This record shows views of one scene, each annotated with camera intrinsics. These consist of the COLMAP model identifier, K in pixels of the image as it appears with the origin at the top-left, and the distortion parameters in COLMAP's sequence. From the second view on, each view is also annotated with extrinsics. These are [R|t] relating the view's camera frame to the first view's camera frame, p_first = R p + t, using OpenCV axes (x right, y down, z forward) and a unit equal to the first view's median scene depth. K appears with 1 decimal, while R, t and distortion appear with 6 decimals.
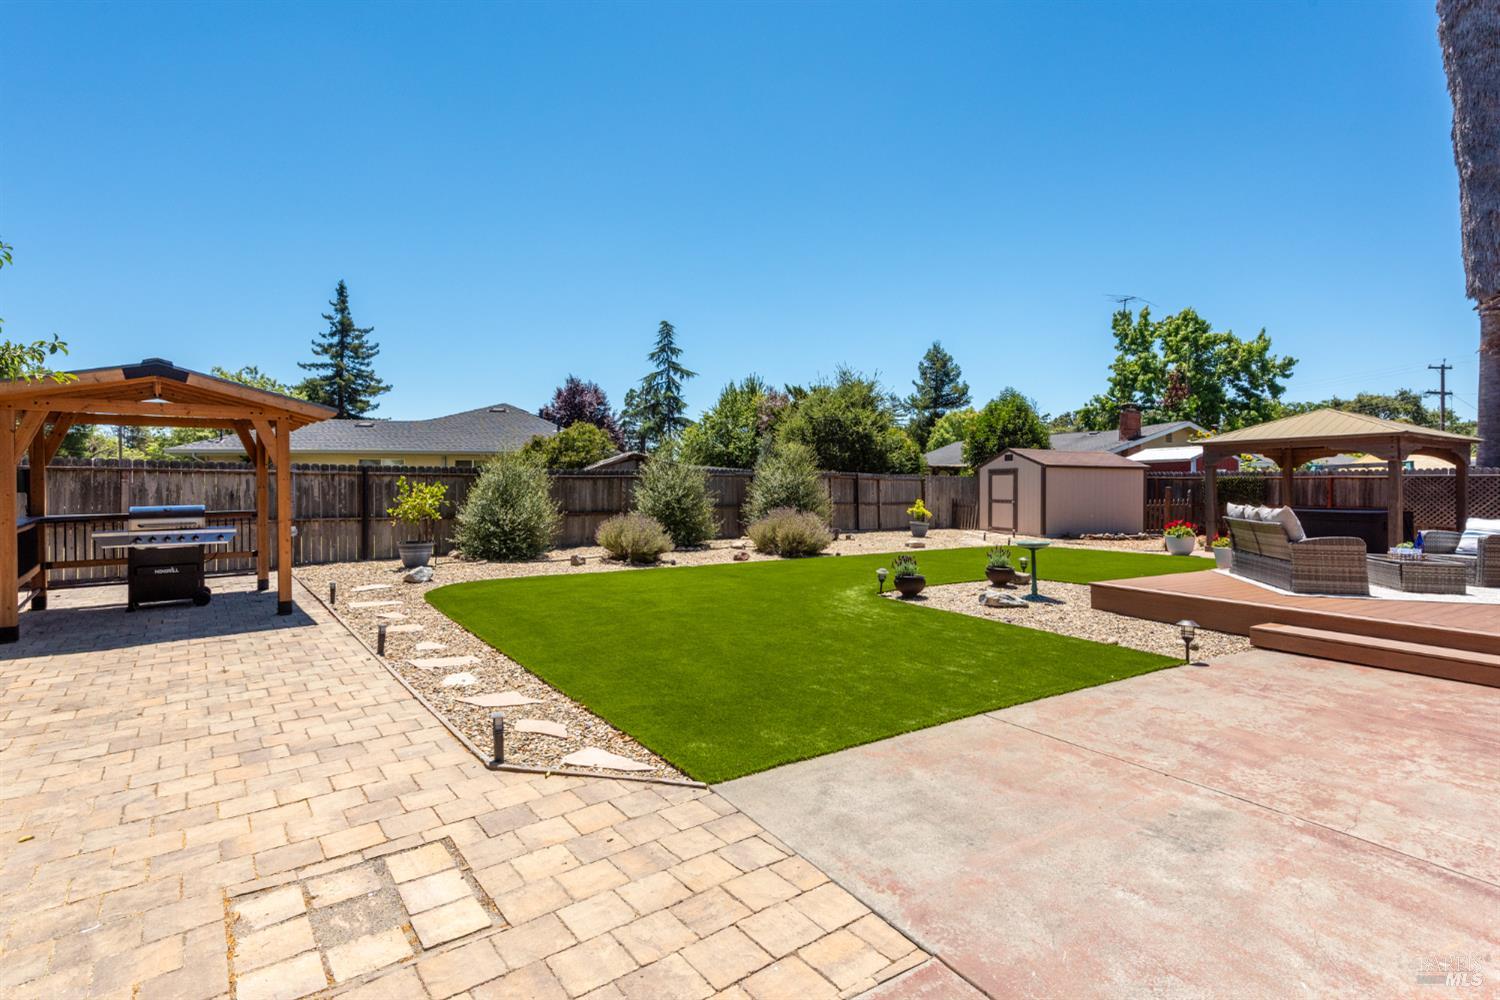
lens RADIAL K [[702.5, 0, 739.3], [0, 702.5, 484.4], [0, 0, 1]] dist [0.003760, -0.002598]
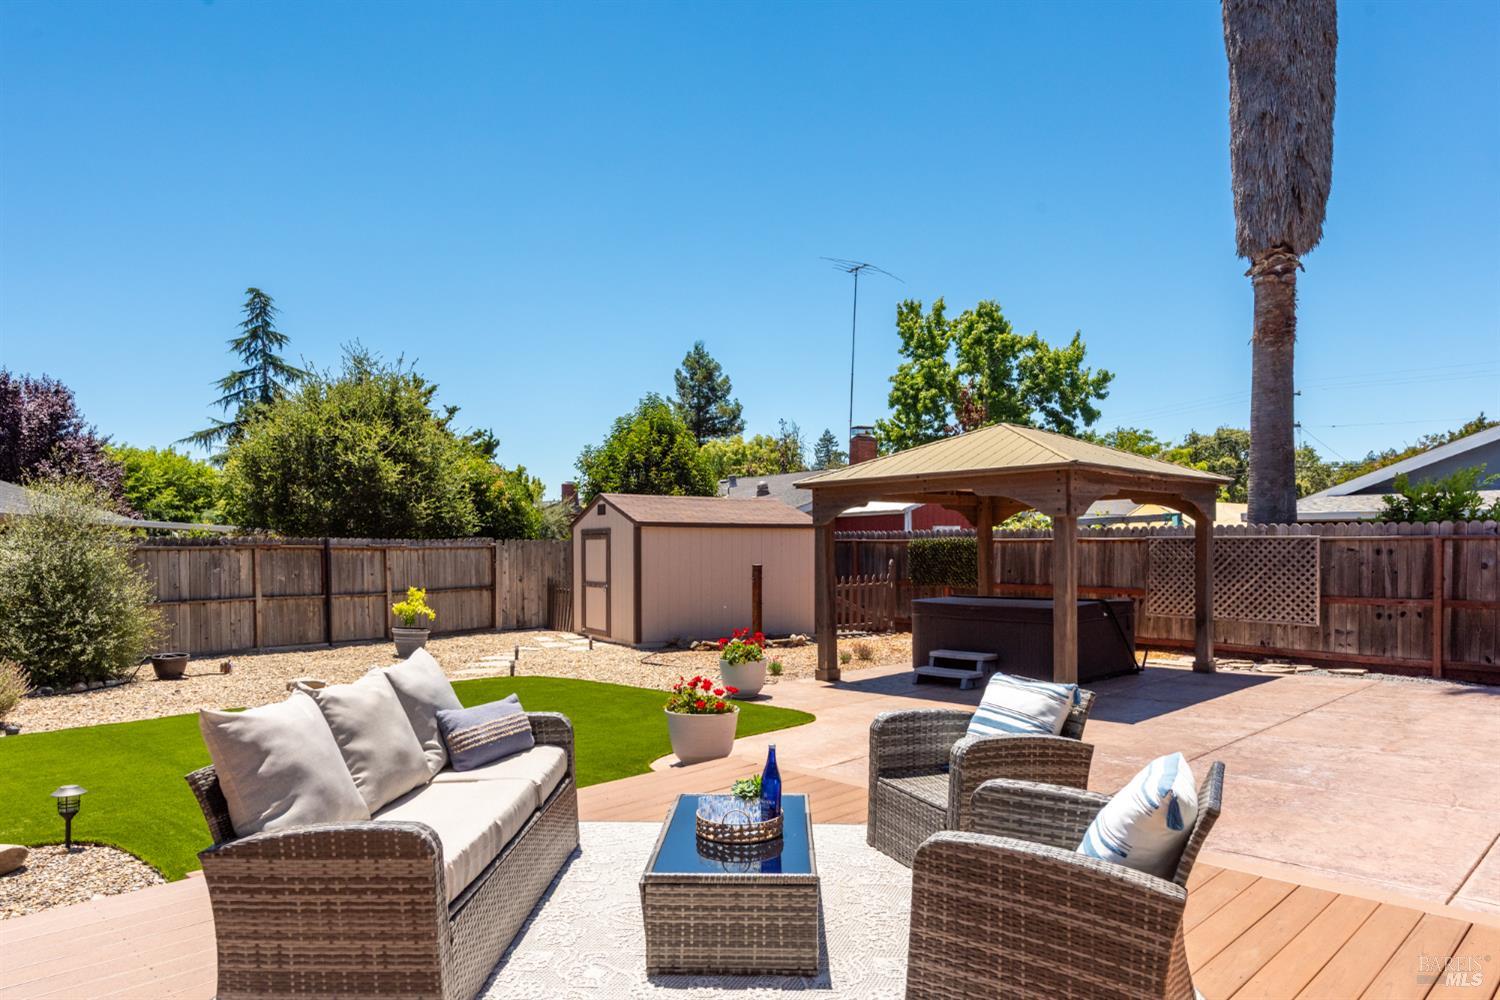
lens RADIAL K [[946.6, 0, 743.4], [0, 946.6, 564.4], [0, 0, 1]] dist [0.019168, -0.001808]
pose [[0.970721, -0.017301, 0.239585, 0.167925], [0.011792, 0.999632, 0.024410, -0.005632], [-0.239919, -0.020870, 0.970569, 0.114022]]
